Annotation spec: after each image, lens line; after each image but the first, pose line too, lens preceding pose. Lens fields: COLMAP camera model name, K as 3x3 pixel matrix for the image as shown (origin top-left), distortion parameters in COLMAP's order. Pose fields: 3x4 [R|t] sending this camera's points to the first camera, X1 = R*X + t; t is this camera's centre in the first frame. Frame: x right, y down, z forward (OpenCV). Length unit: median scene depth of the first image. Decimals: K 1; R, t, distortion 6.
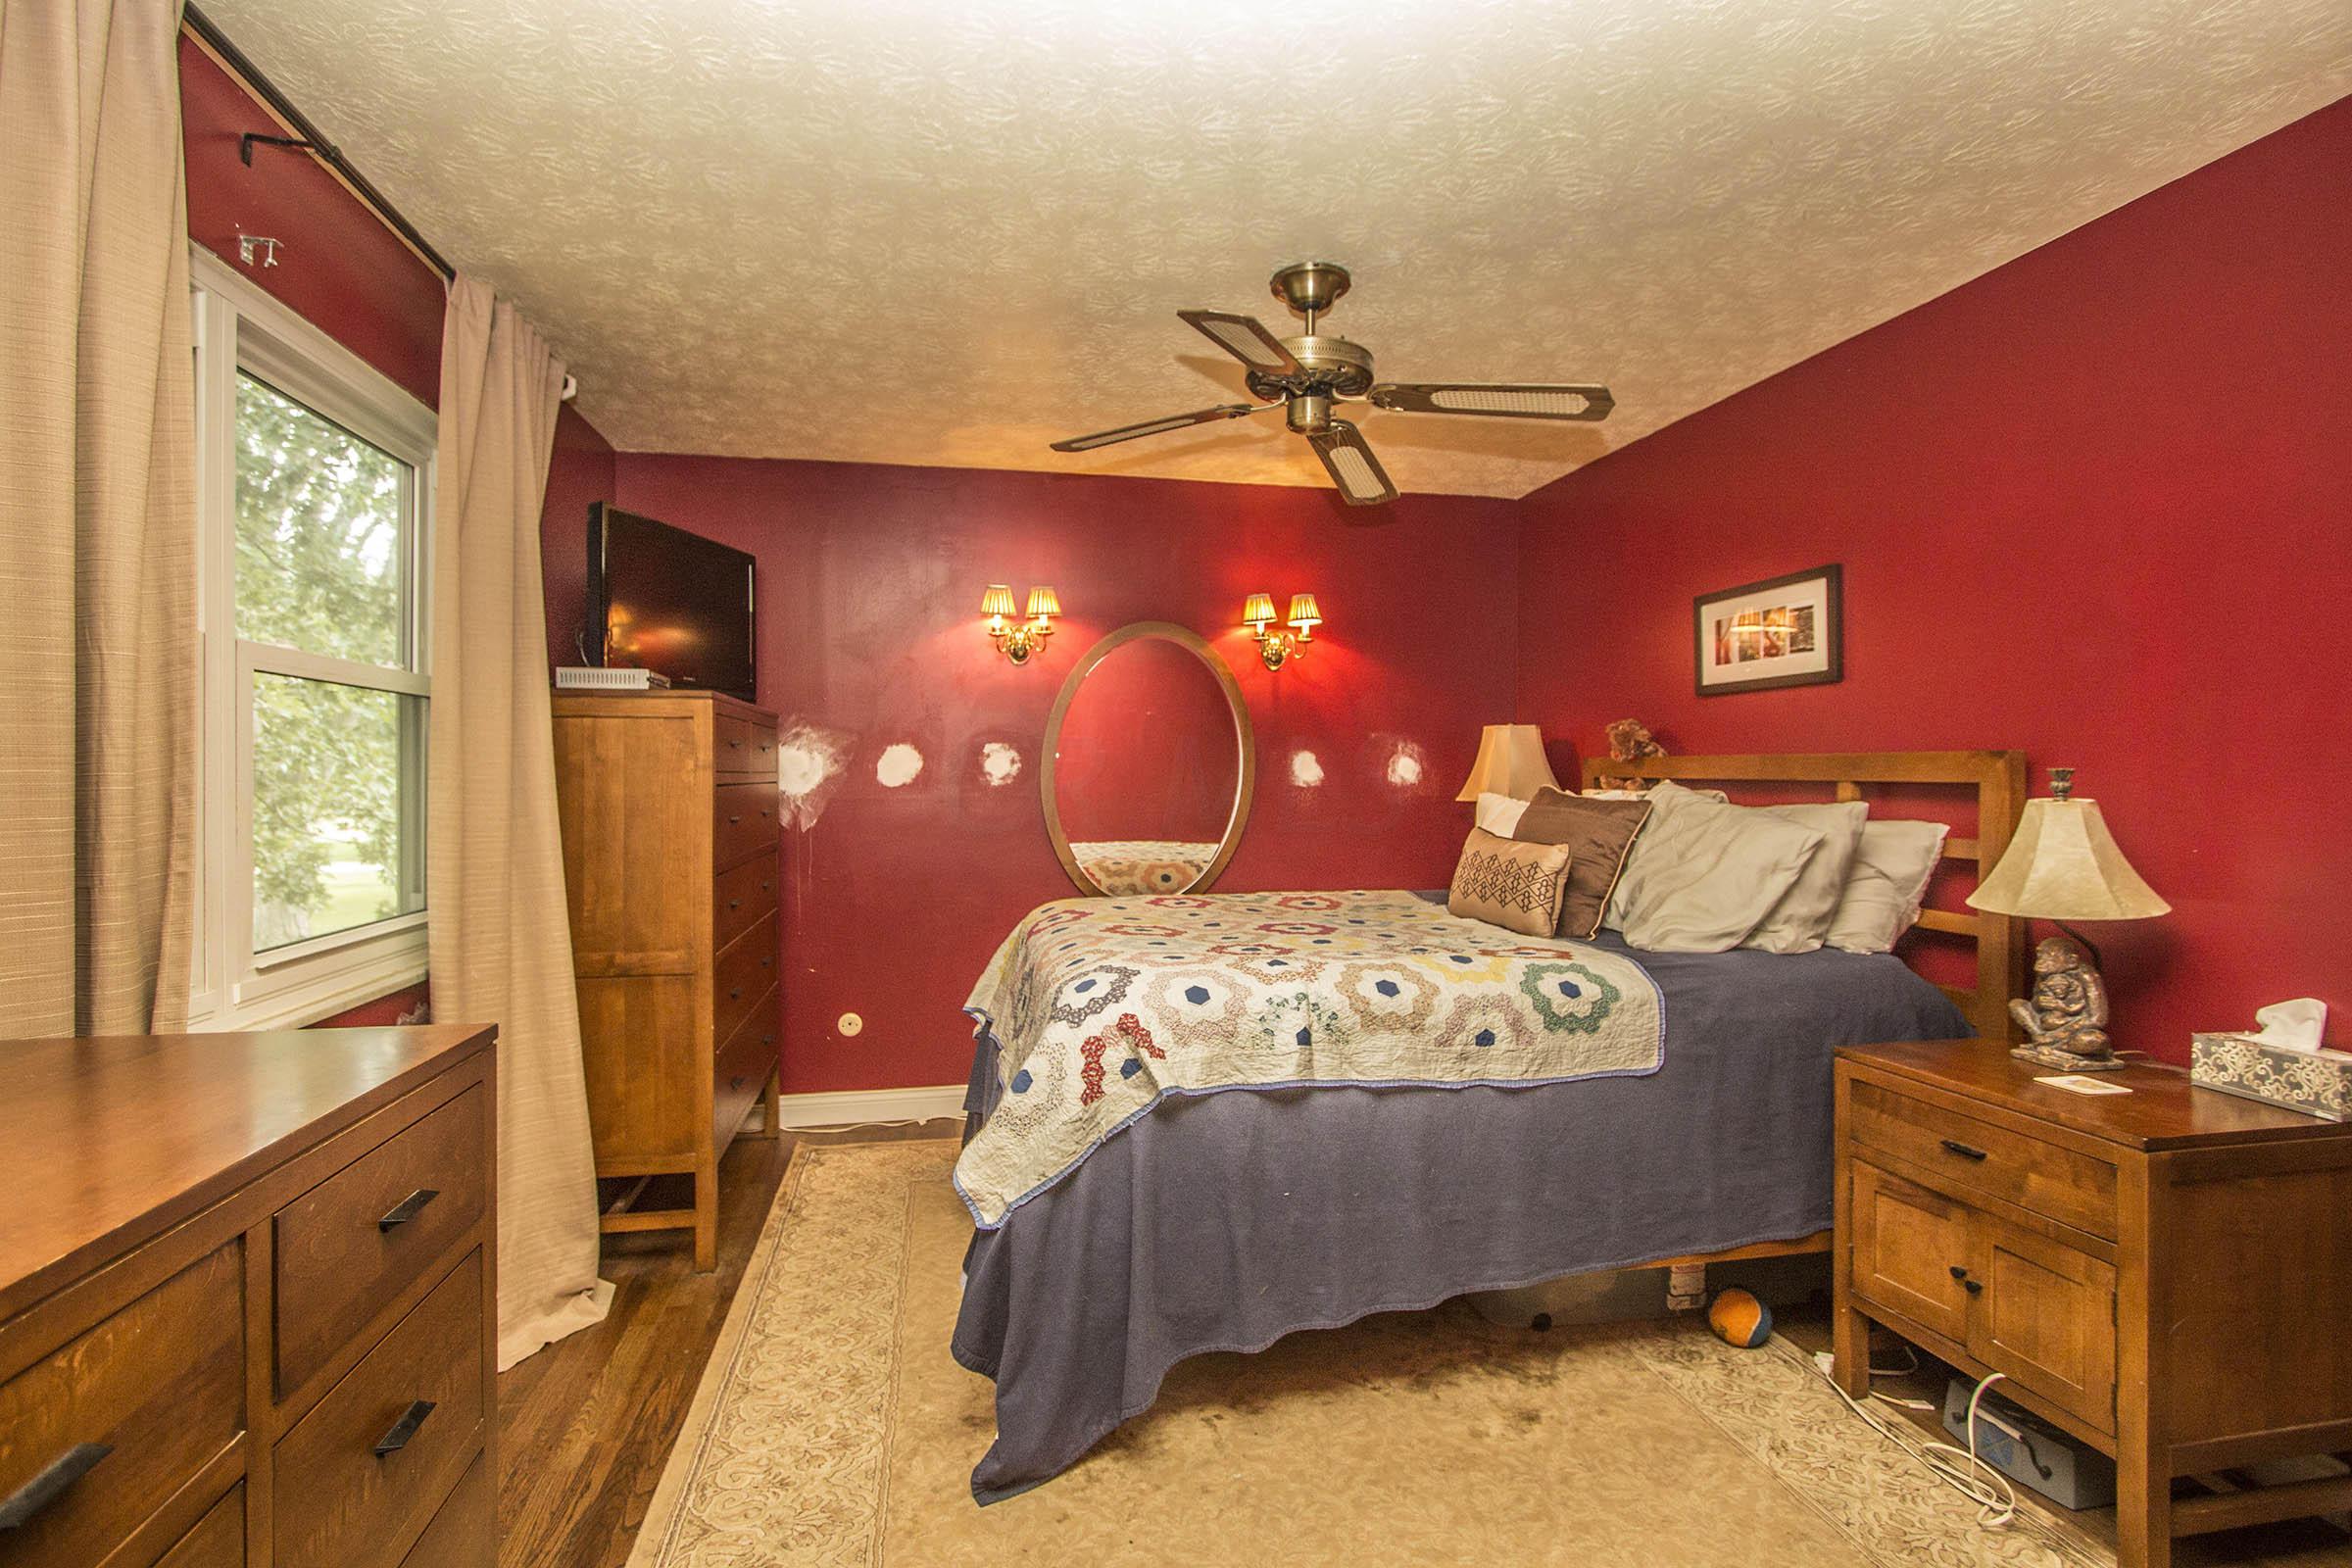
lens RADIAL K [[1108.5, 0, 1171.3], [0, 1108.5, 771.9], [0, 0, 1]] dist [-0.003765, 0.000191]
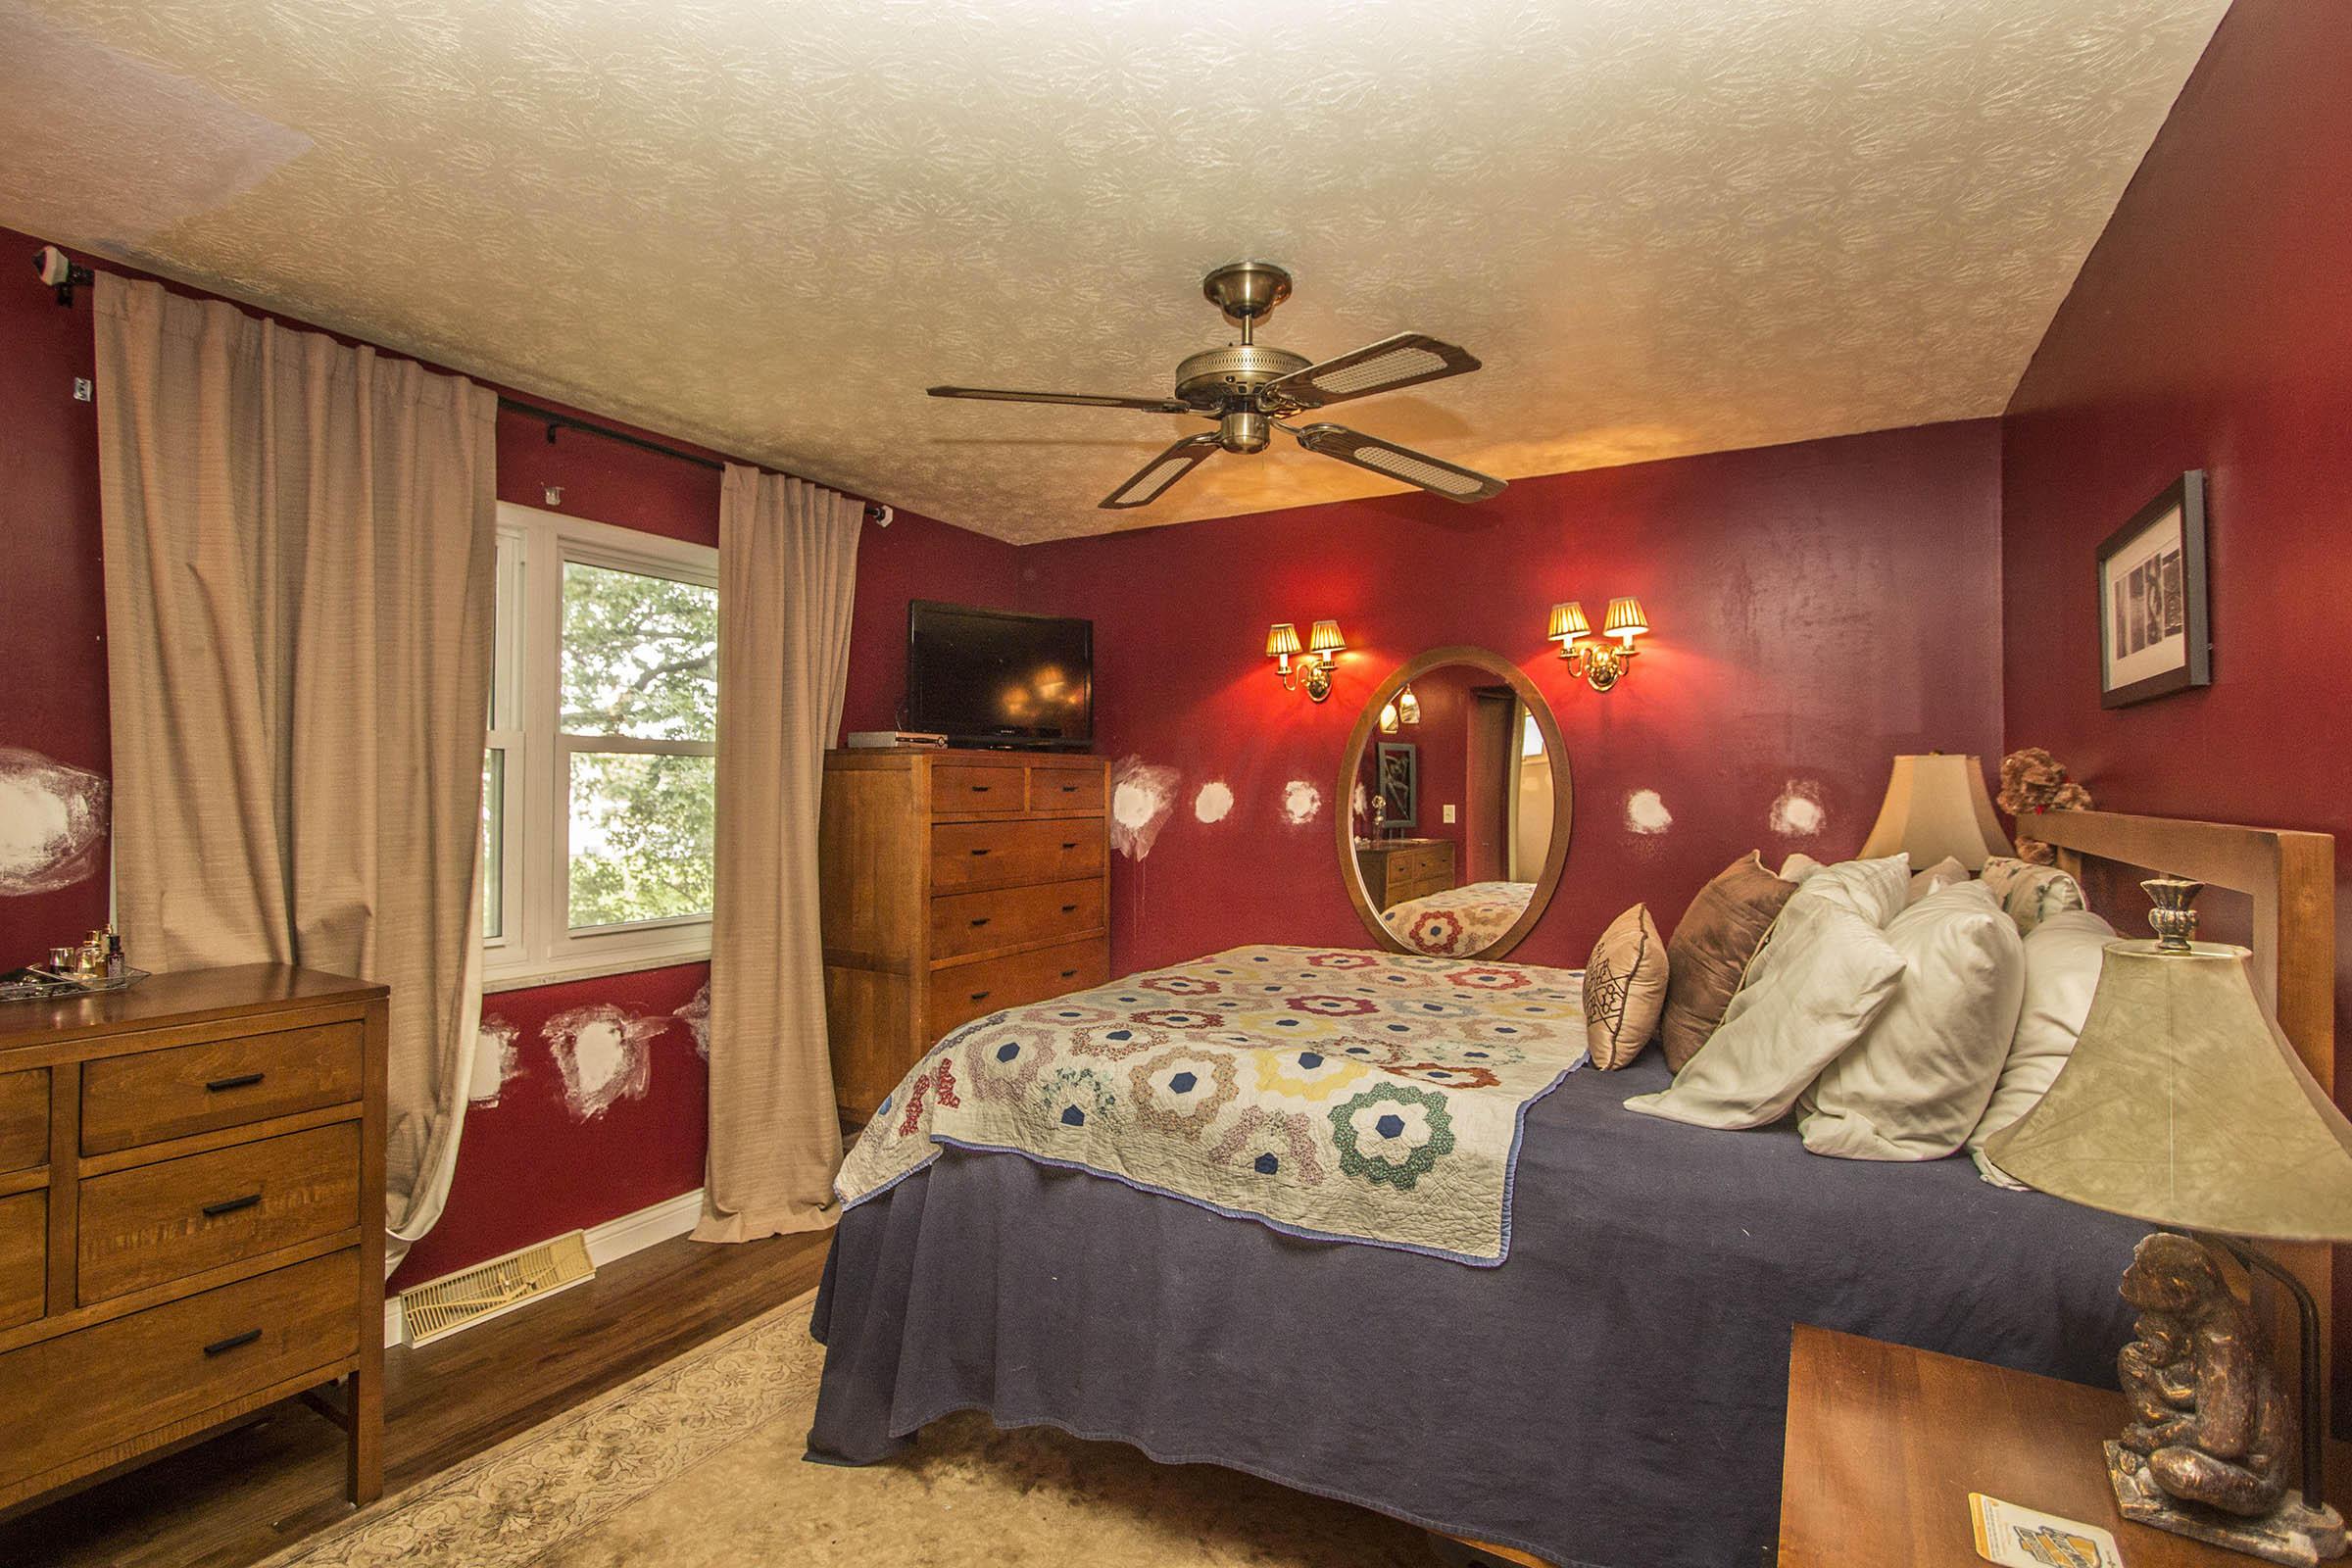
lens RADIAL K [[1108.5, 0, 1171.3], [0, 1108.5, 771.9], [0, 0, 1]] dist [-0.003765, 0.000191]
pose [[0.744555, -0.005101, -0.667542, 0.679541], [-0.004113, 0.999917, -0.012229, -0.034924], [0.667549, 0.011851, 0.744472, 0.293039]]
